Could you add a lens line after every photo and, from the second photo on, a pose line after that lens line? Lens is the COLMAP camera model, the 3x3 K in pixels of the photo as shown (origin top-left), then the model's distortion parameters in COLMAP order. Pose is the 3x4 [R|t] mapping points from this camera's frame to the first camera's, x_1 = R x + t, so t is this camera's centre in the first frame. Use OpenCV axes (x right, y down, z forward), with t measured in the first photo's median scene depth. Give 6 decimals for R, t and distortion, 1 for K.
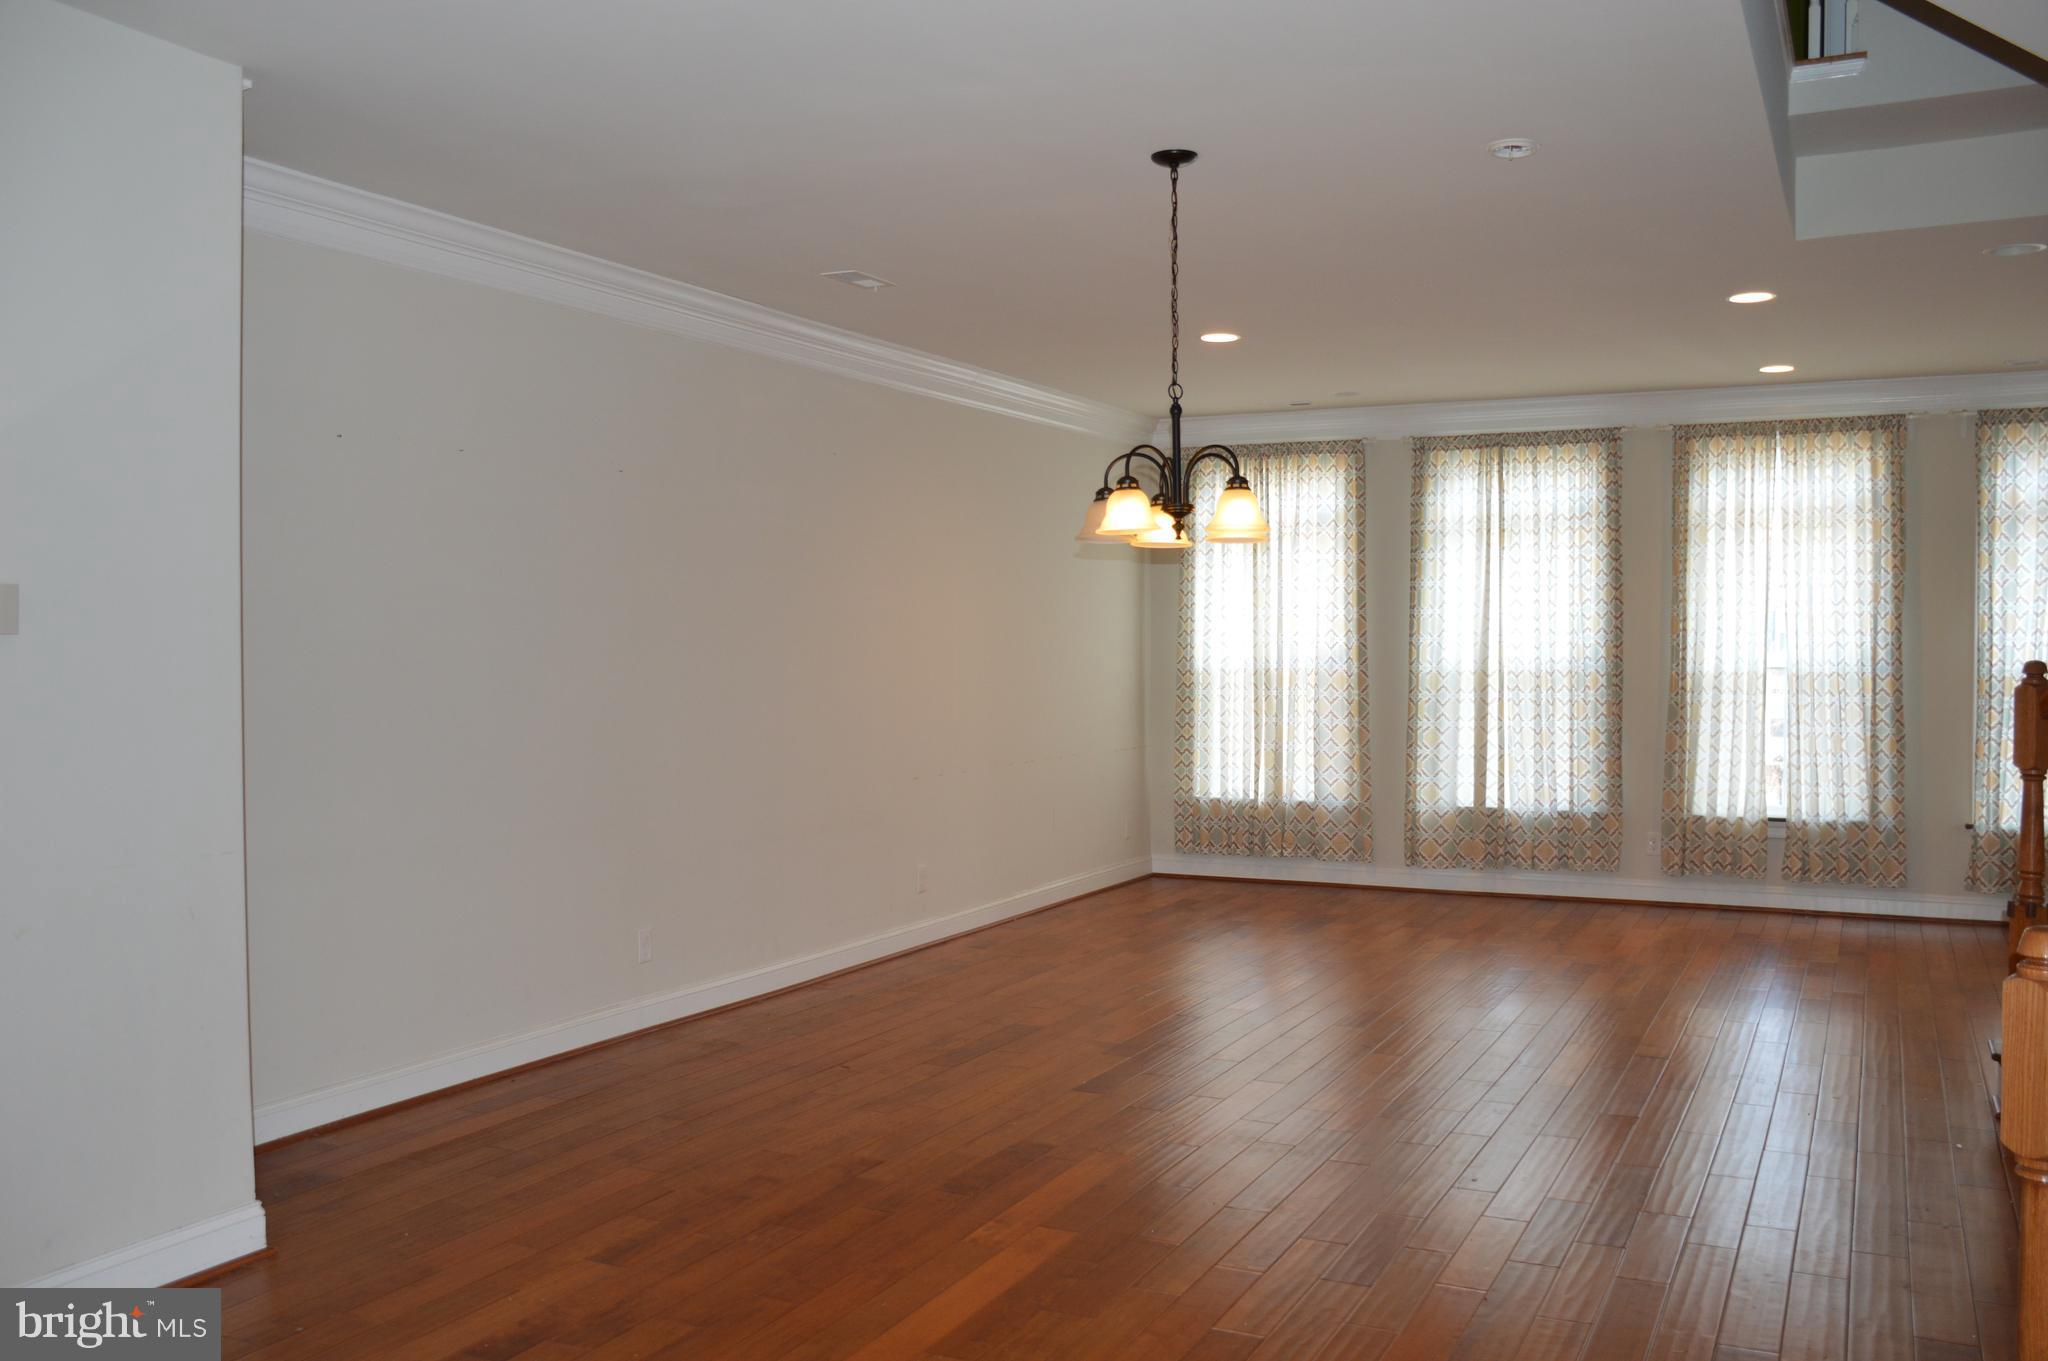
lens RADIAL K [[1755.3, 0, 1010.0], [0, 1755.3, 684.8], [0, 0, 1]] dist [-0.119956, 0.131411]
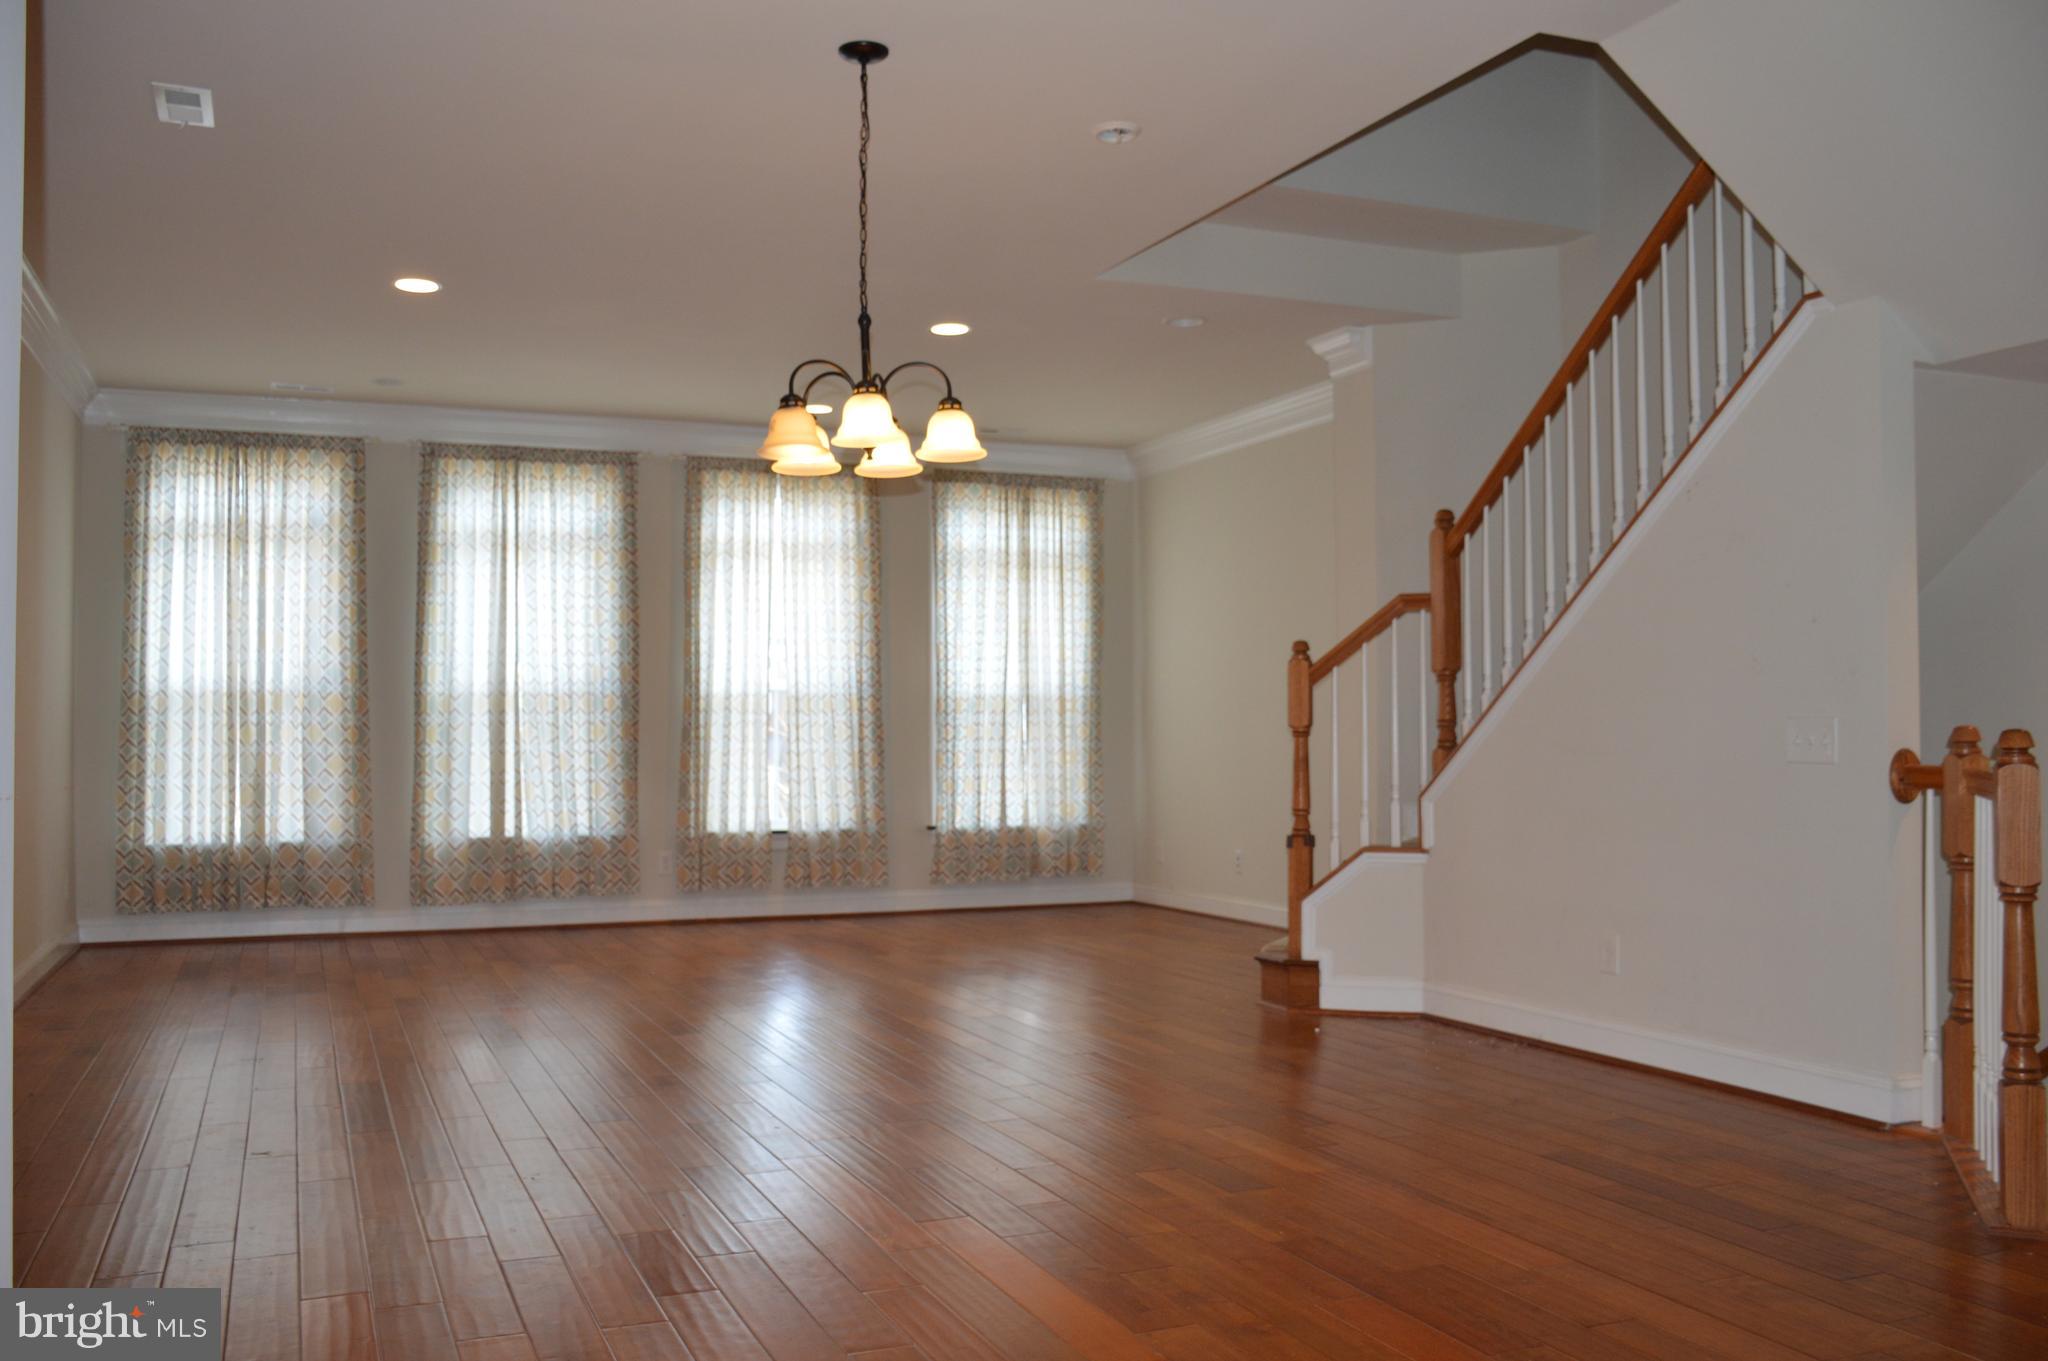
lens RADIAL K [[1755.3, 0, 1010.0], [0, 1755.3, 684.8], [0, 0, 1]] dist [-0.119956, 0.131411]
pose [[0.652640, 0.021135, 0.757373, -0.276982], [0.022525, 0.998628, -0.047277, 0.040699], [-0.757333, 0.047914, 0.651269, 0.177367]]
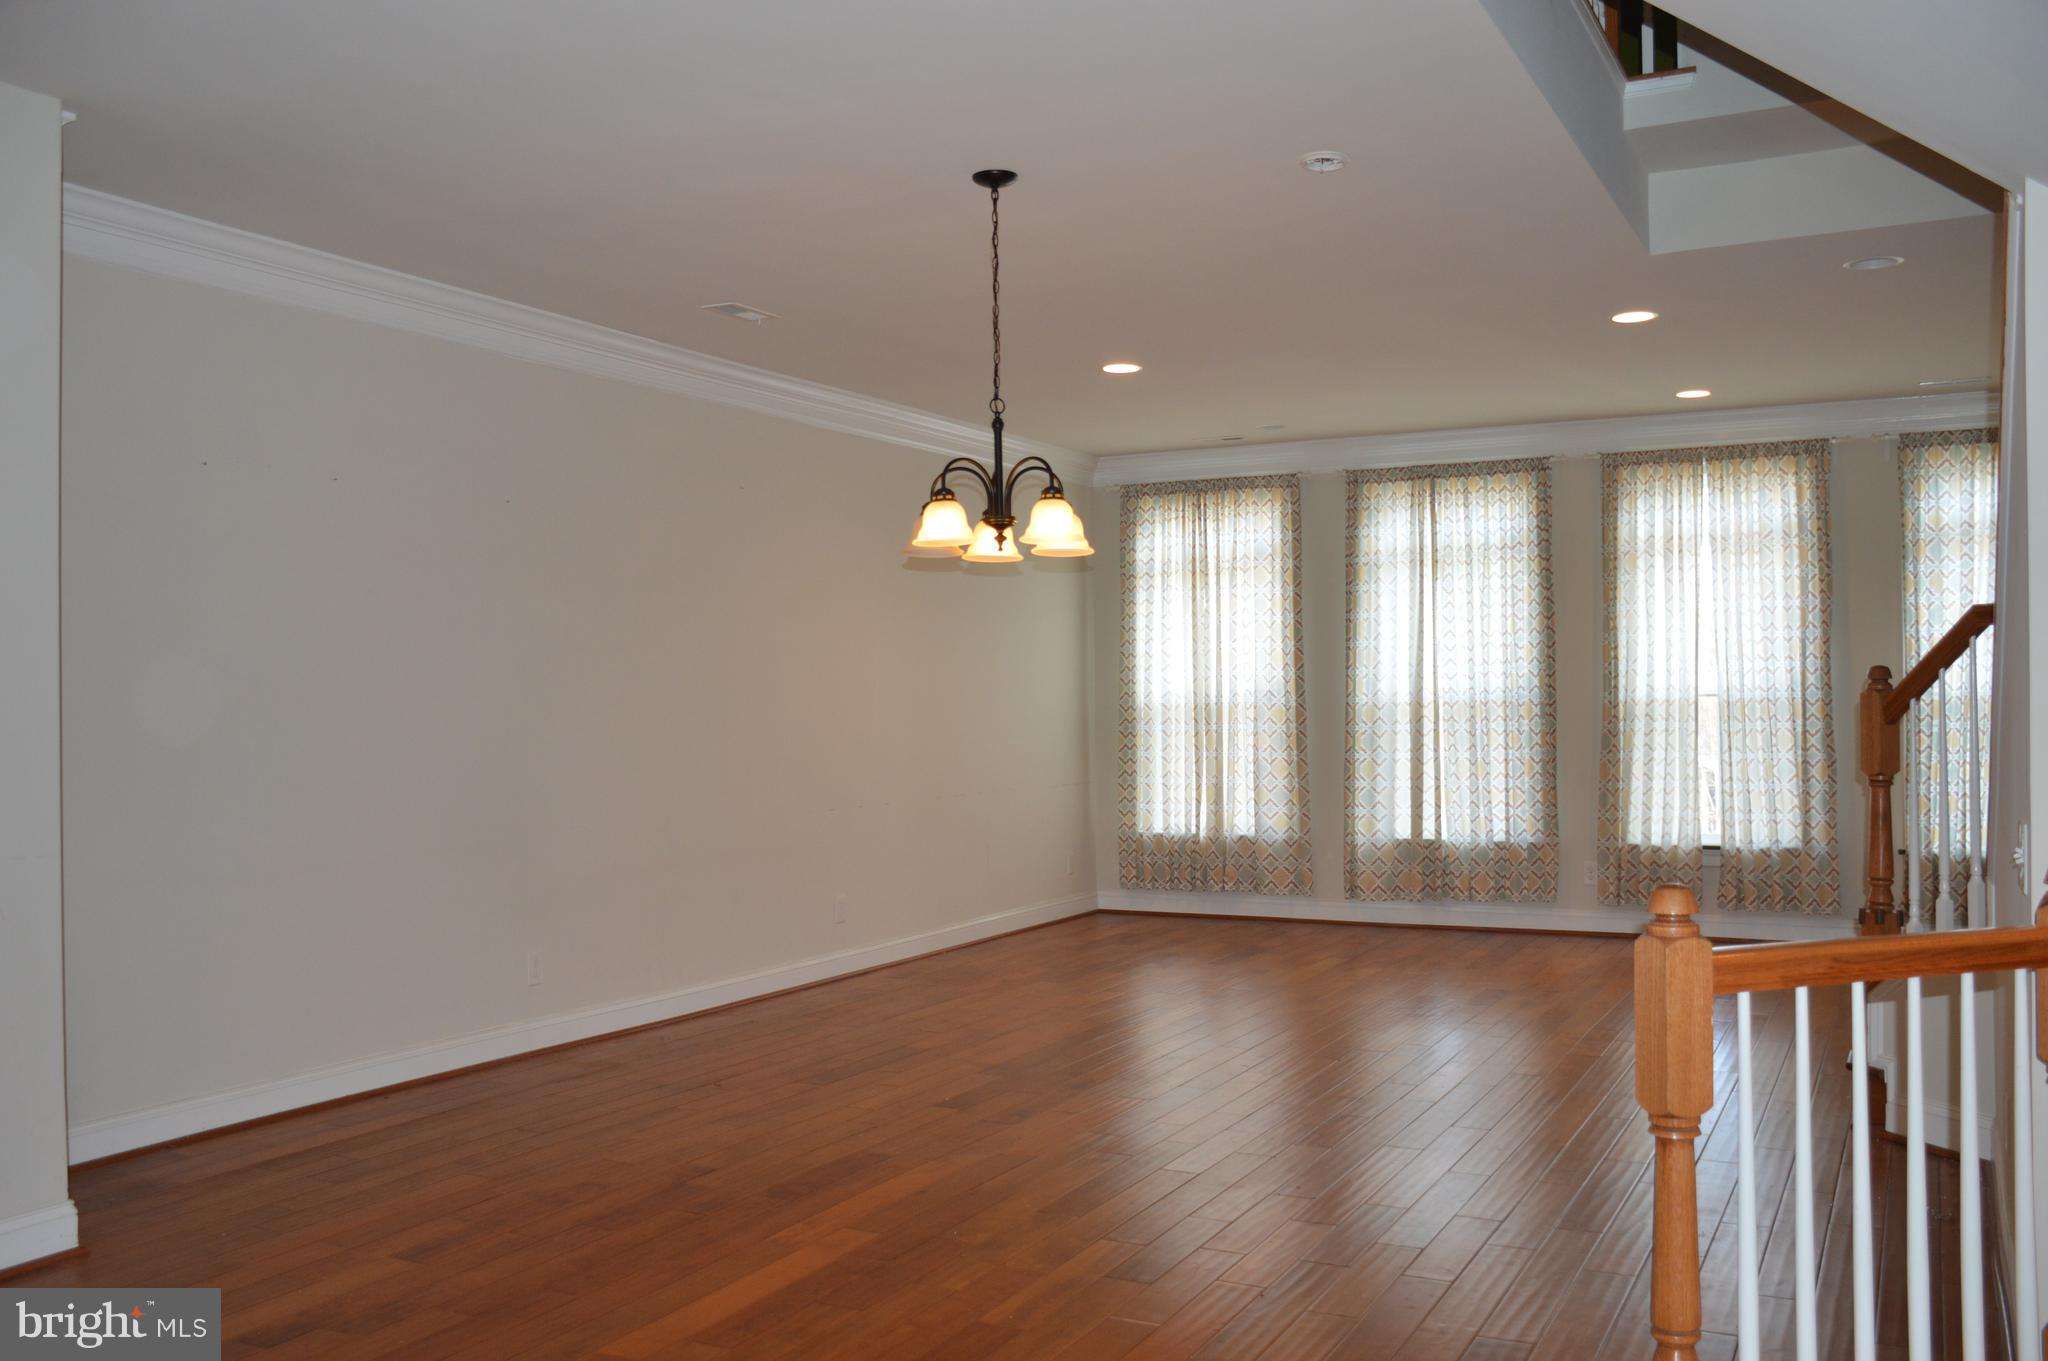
lens RADIAL K [[1755.3, 0, 1010.0], [0, 1755.3, 684.8], [0, 0, 1]] dist [-0.119956, 0.131411]
pose [[0.999726, -0.008603, -0.021747, 0.062017], [0.007874, 0.999412, -0.033363, 0.014249], [0.022021, 0.033183, 0.999207, -0.005792]]
